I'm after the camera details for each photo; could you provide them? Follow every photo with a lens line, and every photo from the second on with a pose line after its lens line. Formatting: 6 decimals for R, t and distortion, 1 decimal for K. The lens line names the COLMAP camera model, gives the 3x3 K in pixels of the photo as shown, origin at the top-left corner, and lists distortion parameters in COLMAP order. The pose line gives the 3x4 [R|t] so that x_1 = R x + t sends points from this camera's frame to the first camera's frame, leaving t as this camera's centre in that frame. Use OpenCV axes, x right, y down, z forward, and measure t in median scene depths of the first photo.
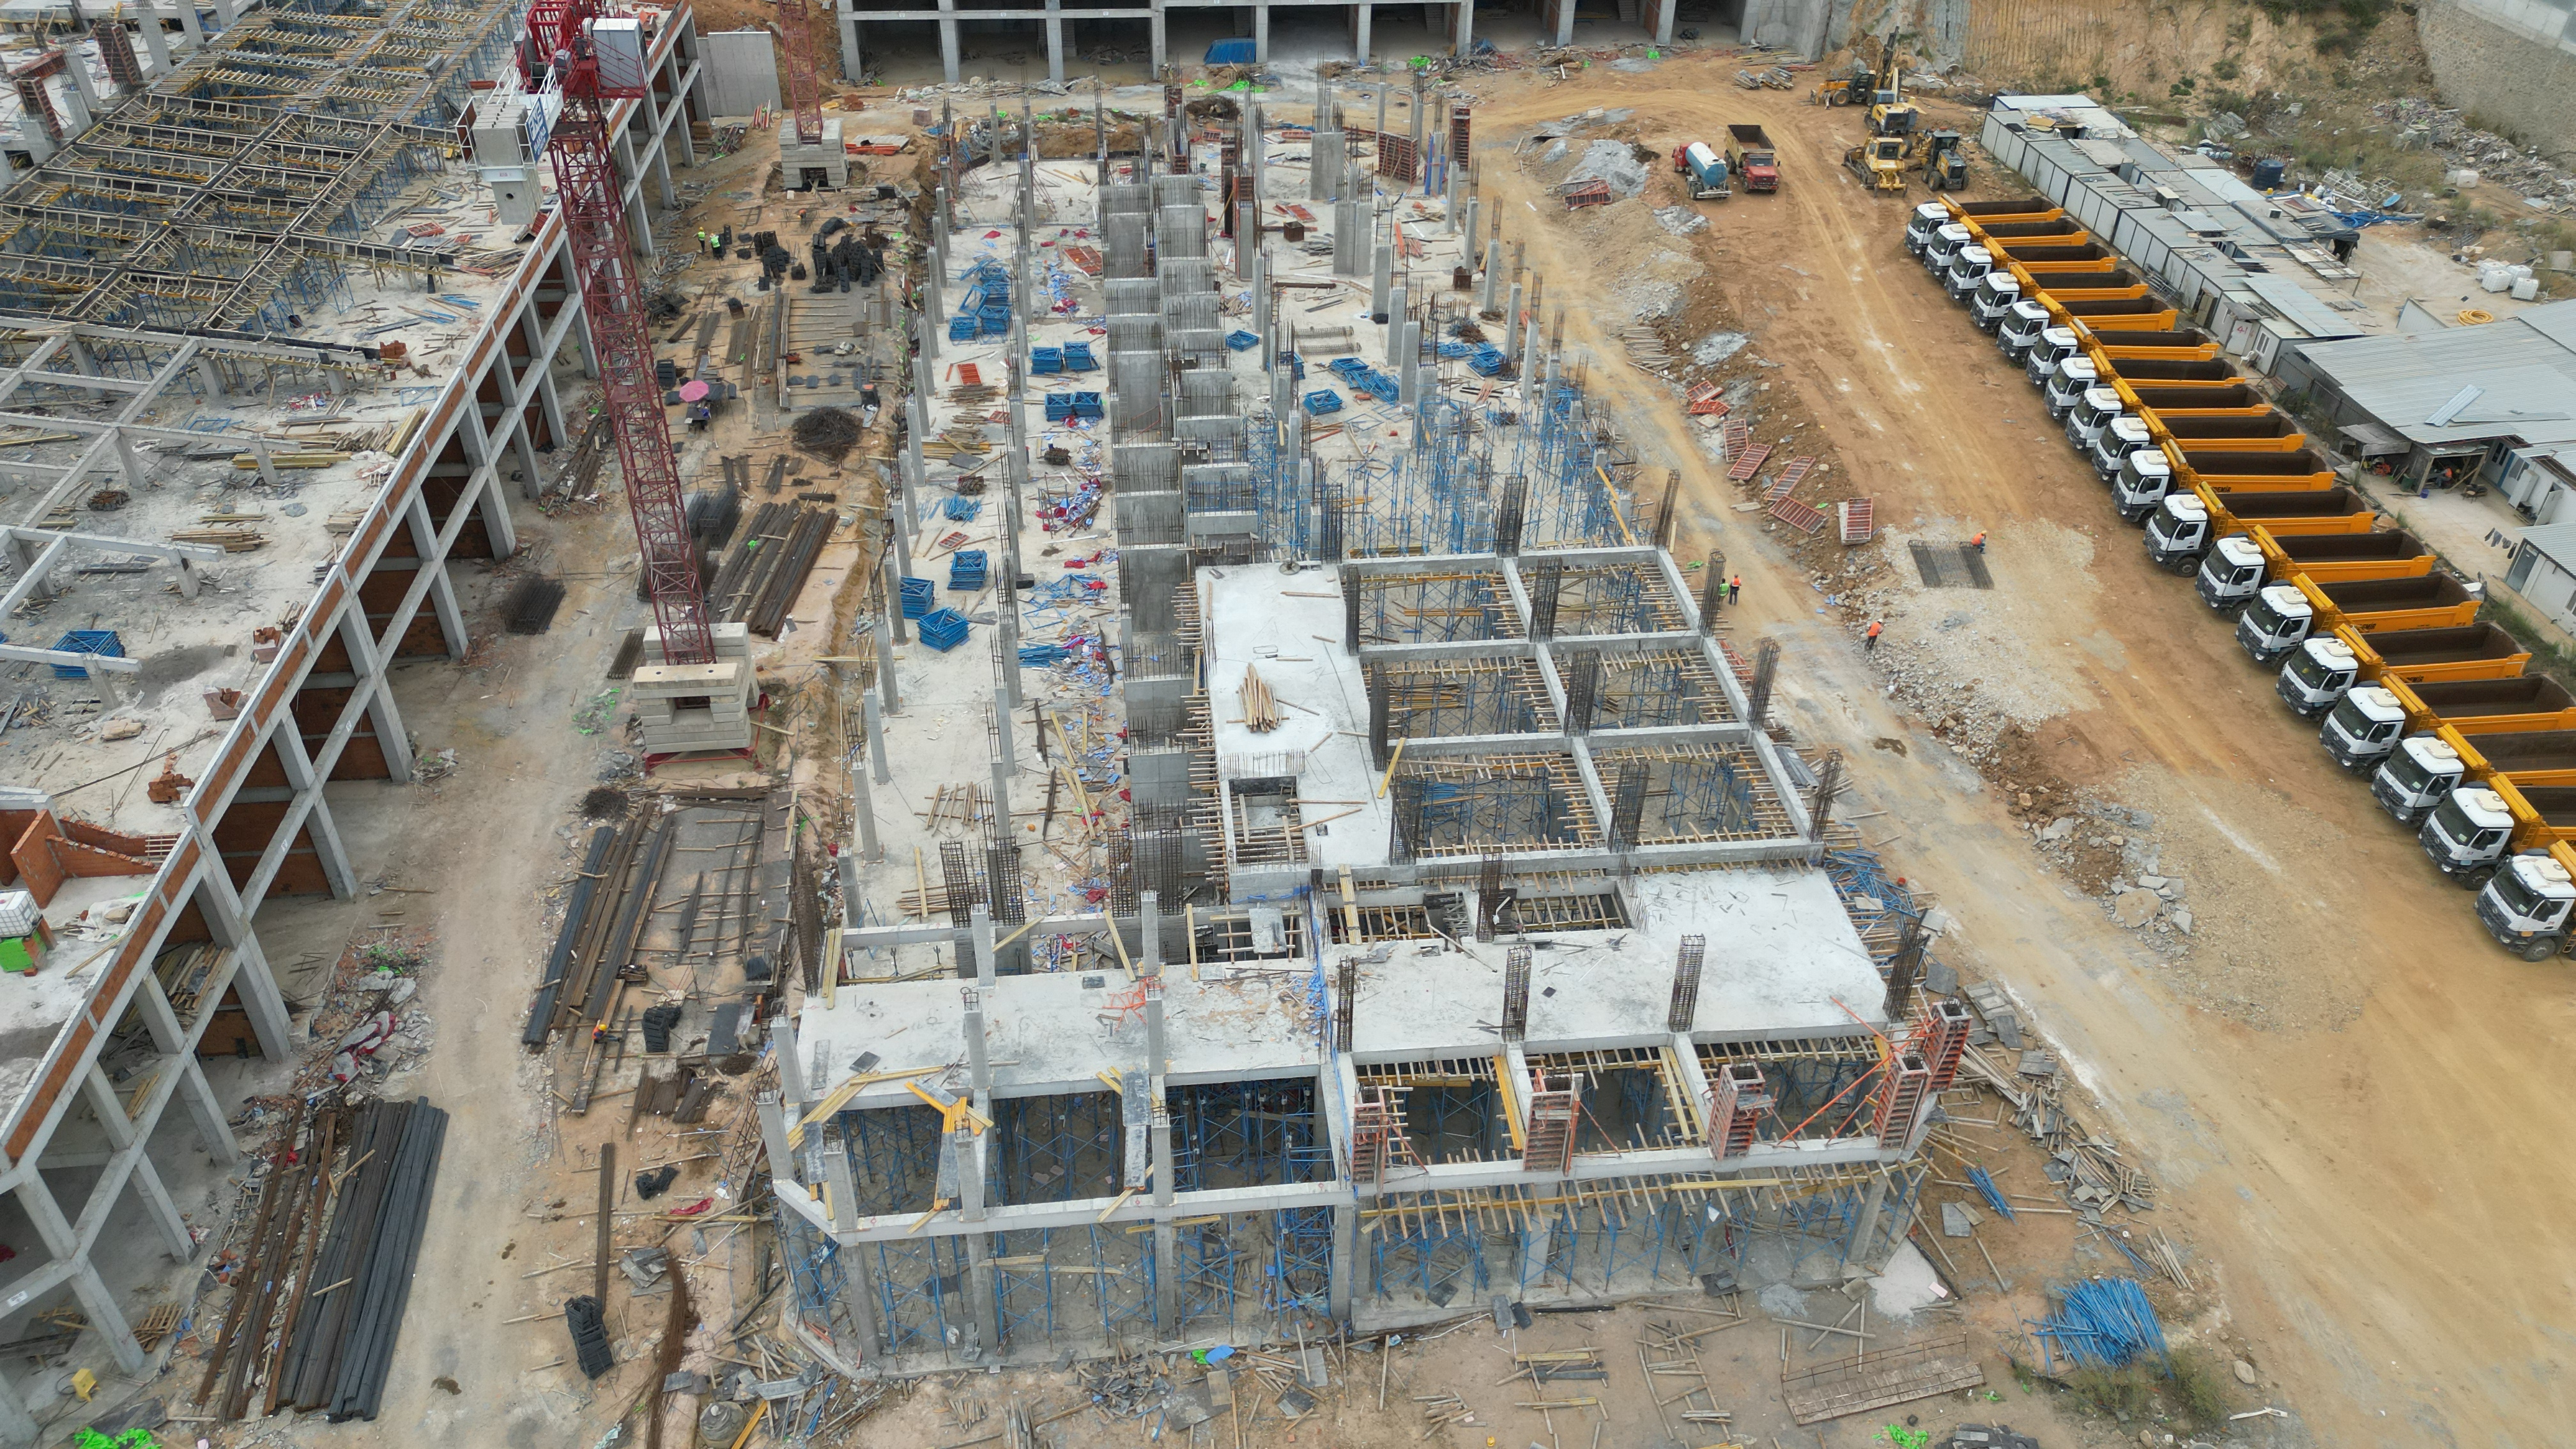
lens RADIAL K [[1831.7, 0, 1280.3], [0, 1831.7, 726.4], [0, 0, 1]] dist [0.047703, -0.041005]
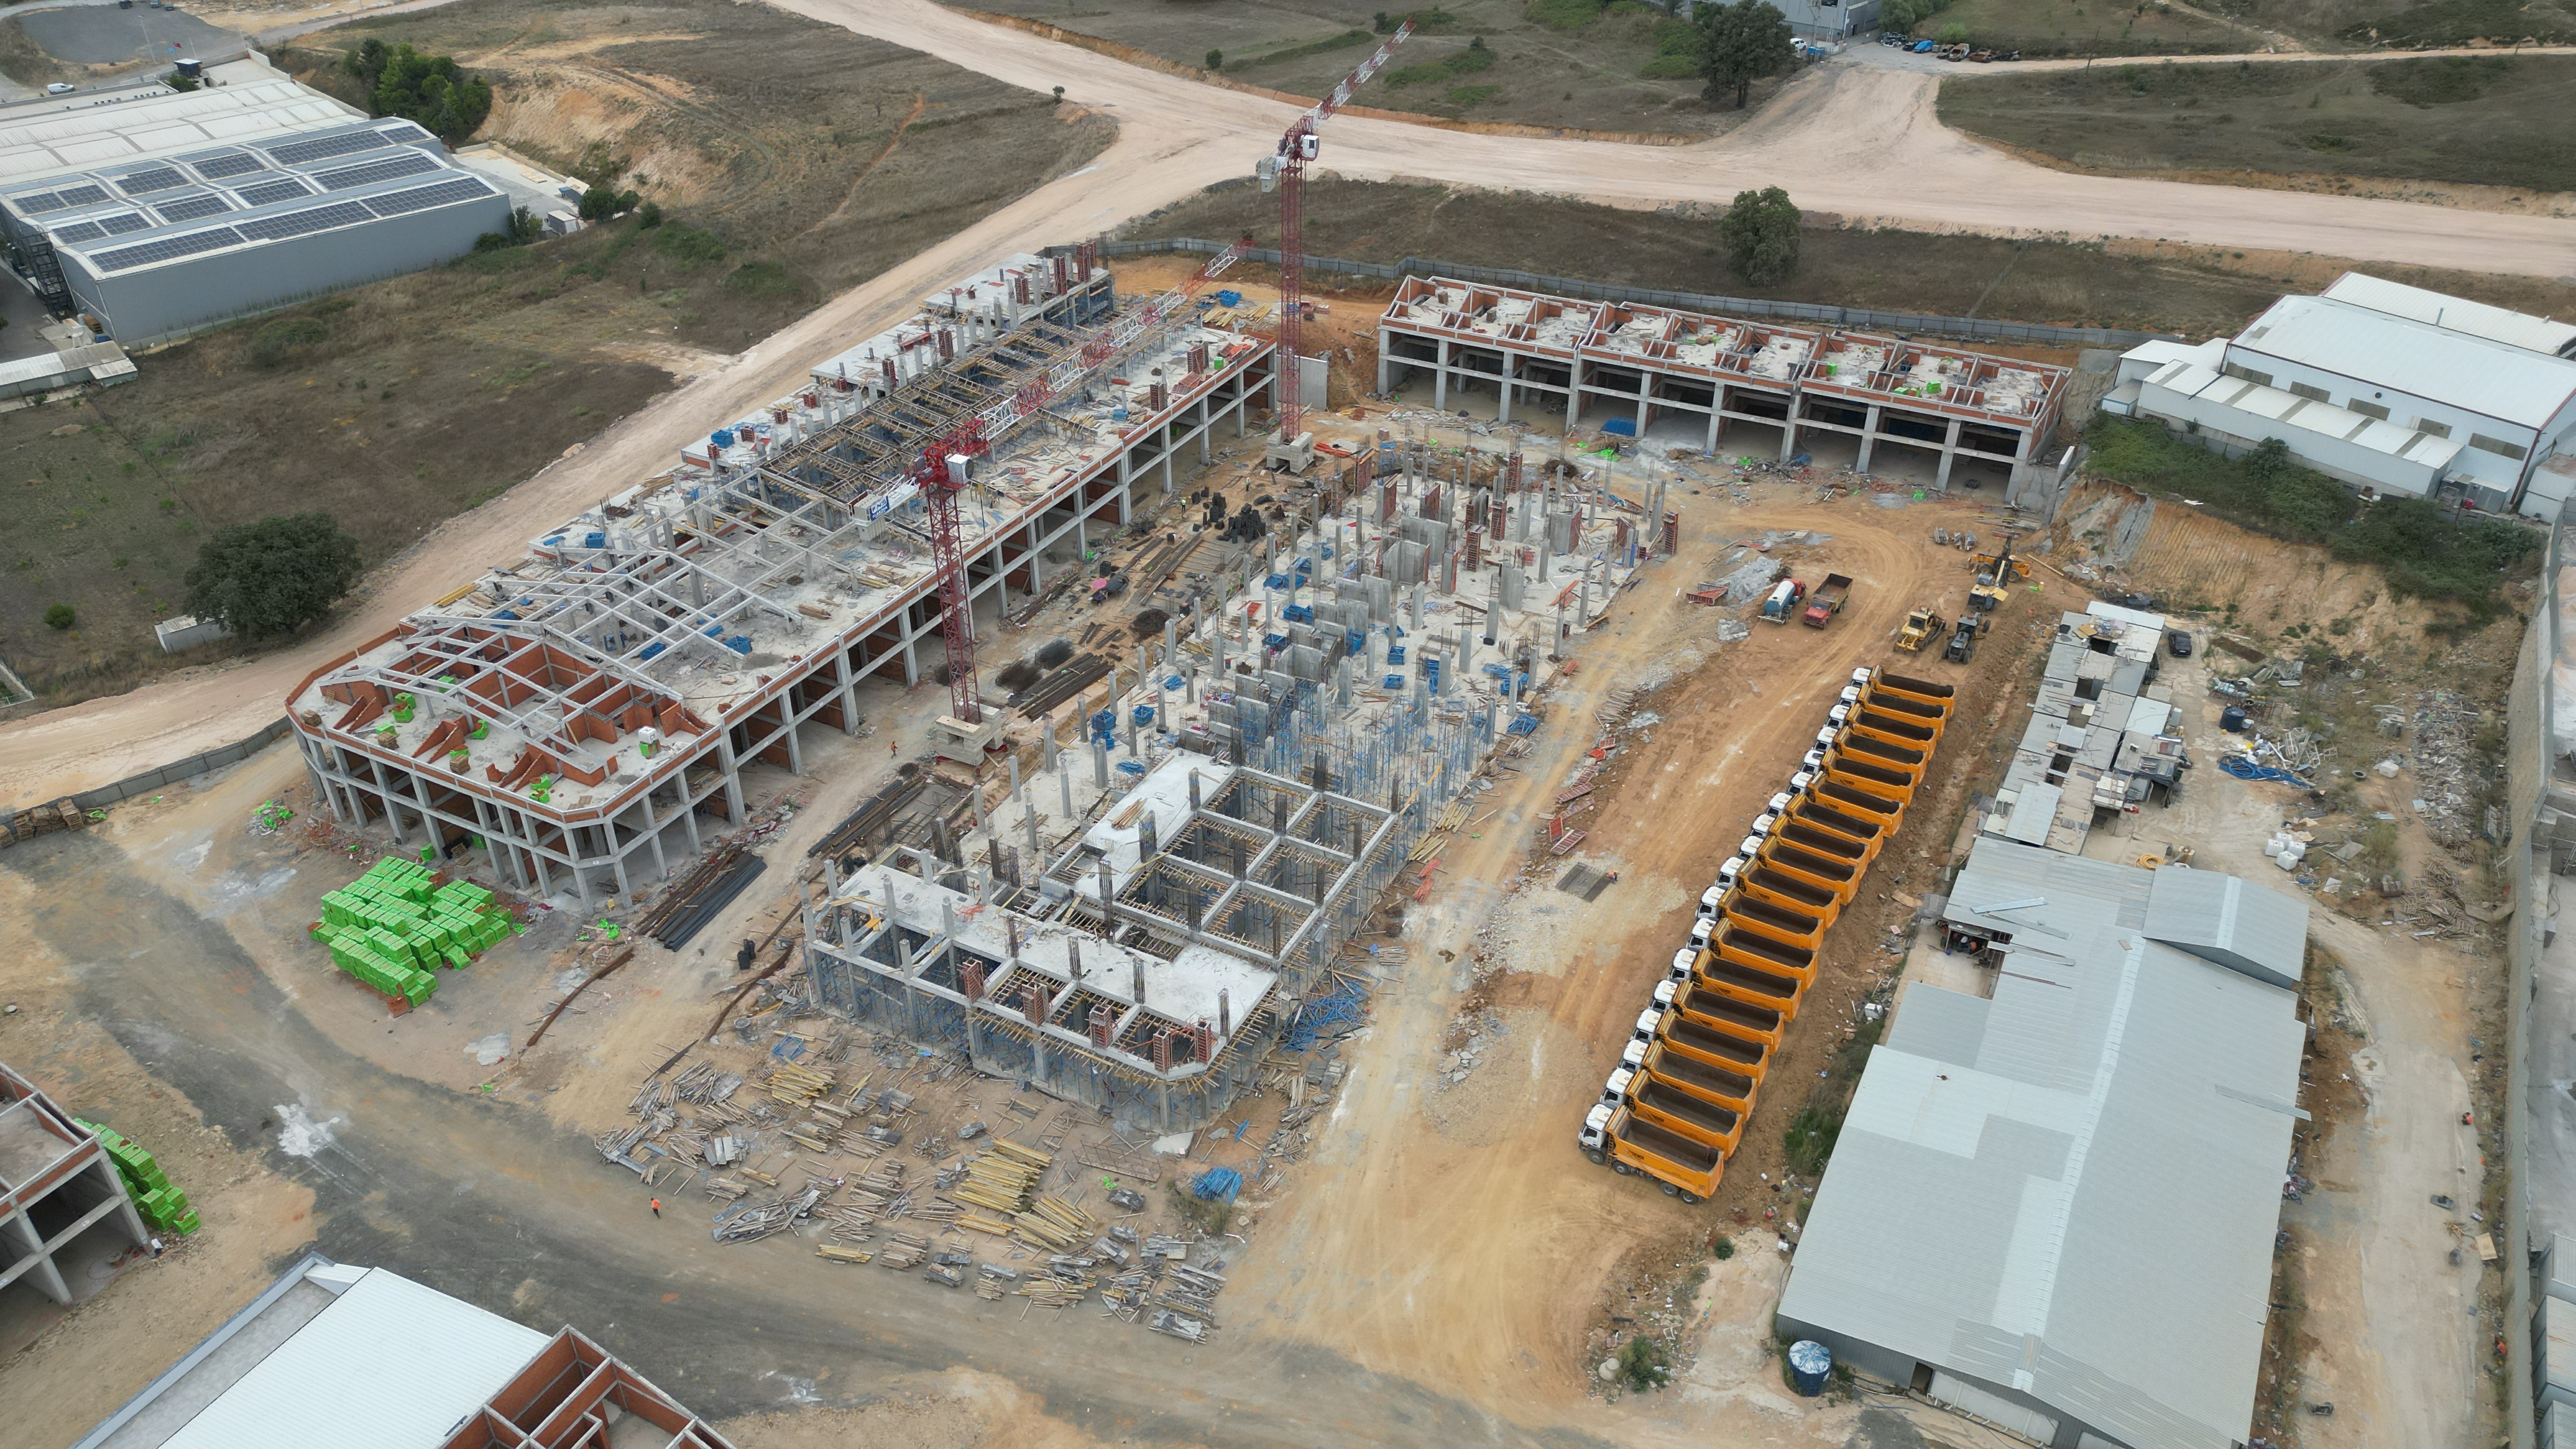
lens RADIAL K [[1831.7, 0, 1271.3], [0, 1831.7, 726.6], [0, 0, 1]] dist [0.047703, -0.041005]
pose [[0.829460, 0.290849, -0.476869, 0.956989], [-0.315719, 0.948401, 0.029285, -0.195962], [0.460780, 0.126266, 0.878487, -0.673390]]
